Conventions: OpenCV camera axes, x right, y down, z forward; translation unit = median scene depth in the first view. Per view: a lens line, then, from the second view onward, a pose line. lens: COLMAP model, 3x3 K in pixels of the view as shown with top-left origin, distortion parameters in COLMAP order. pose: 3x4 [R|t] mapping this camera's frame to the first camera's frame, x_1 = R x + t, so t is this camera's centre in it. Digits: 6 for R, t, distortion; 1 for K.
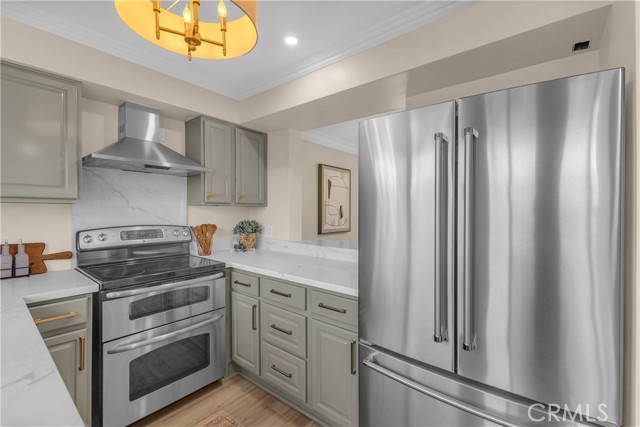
lens RADIAL K [[273.5, 0, 322.2], [0, 273.5, 204.6], [0, 0, 1]] dist [0.009627, -0.000029]
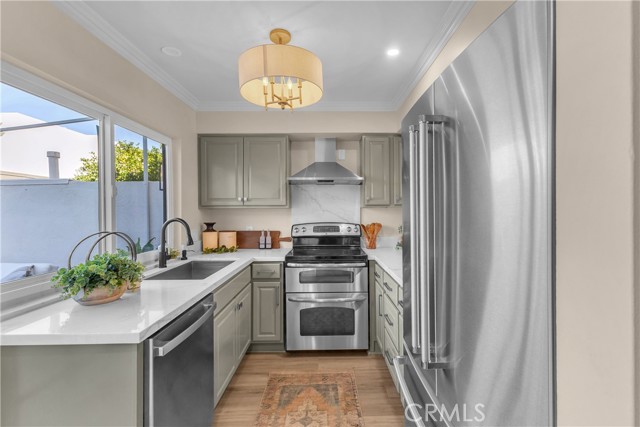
lens RADIAL K [[273.5, 0, 337.8], [0, 273.5, 203.5], [0, 0, 1]] dist [0.009627, -0.000029]
pose [[0.667453, -0.032178, -0.743956, 0.465593], [0.029255, 0.999428, -0.016982, 0.003155], [0.744077, -0.010430, 0.668012, 0.102455]]
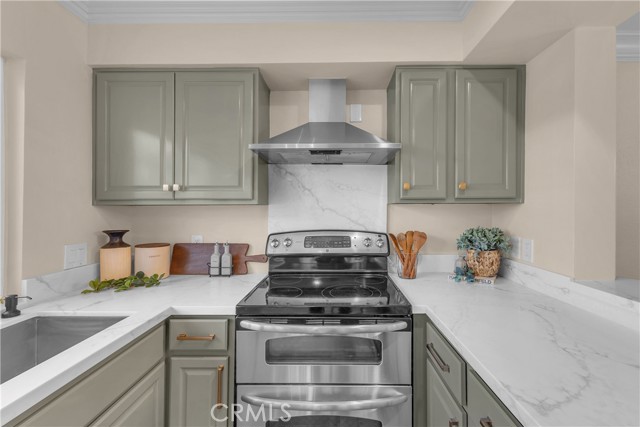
lens RADIAL K [[273.5, 0, 330.1], [0, 273.5, 215.5], [0, 0, 1]] dist [0.009627, -0.000029]
pose [[0.620666, 0.010342, -0.784007, -0.023069], [0.025845, 0.999100, 0.033640, 0.005793], [0.783649, -0.041142, 0.619840, 0.535715]]
